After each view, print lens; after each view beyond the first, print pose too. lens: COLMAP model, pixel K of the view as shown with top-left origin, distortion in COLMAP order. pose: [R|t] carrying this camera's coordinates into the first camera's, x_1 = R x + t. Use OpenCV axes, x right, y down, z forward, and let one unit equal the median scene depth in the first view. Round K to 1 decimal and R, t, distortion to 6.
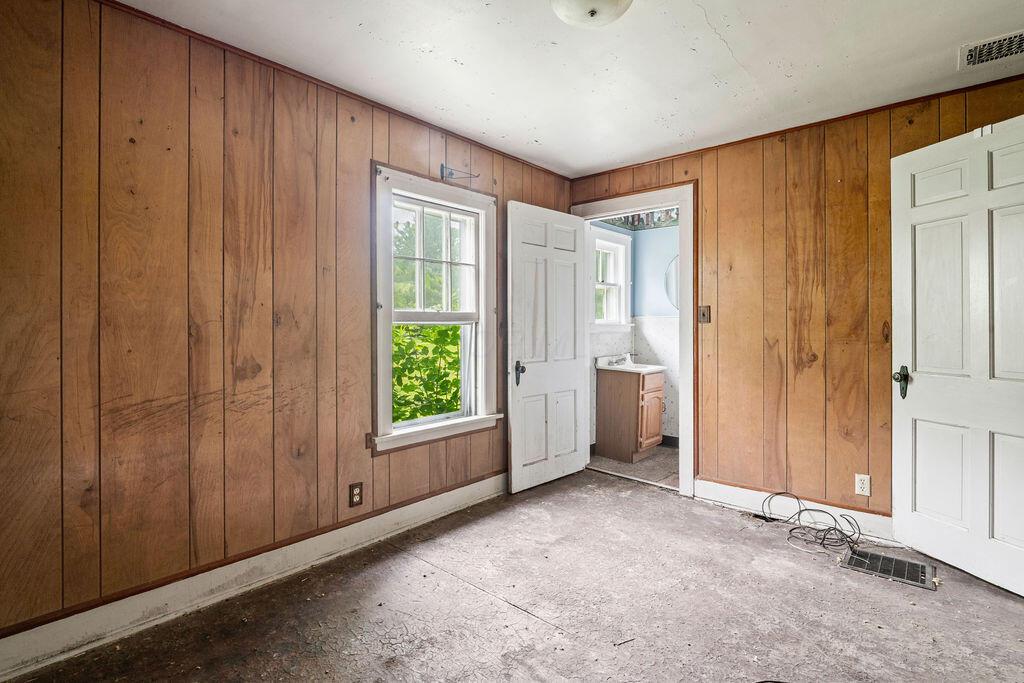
lens RADIAL K [[490.9, 0, 522.1], [0, 490.9, 332.4], [0, 0, 1]] dist [0.001636, -0.002933]
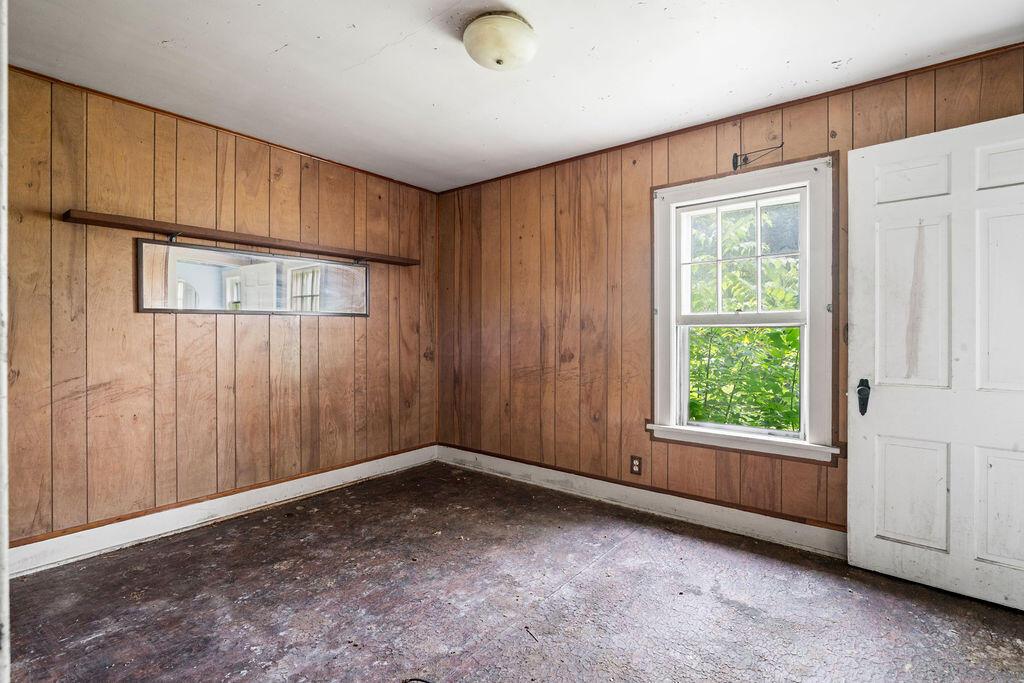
lens RADIAL K [[490.9, 0, 521.2], [0, 490.9, 334.1], [0, 0, 1]] dist [0.001636, -0.002933]
pose [[0.048956, 0.018290, -0.998633, 0.886340], [-0.003685, 0.999829, 0.018131, -0.022242], [0.998794, 0.002792, 0.049015, 0.655316]]
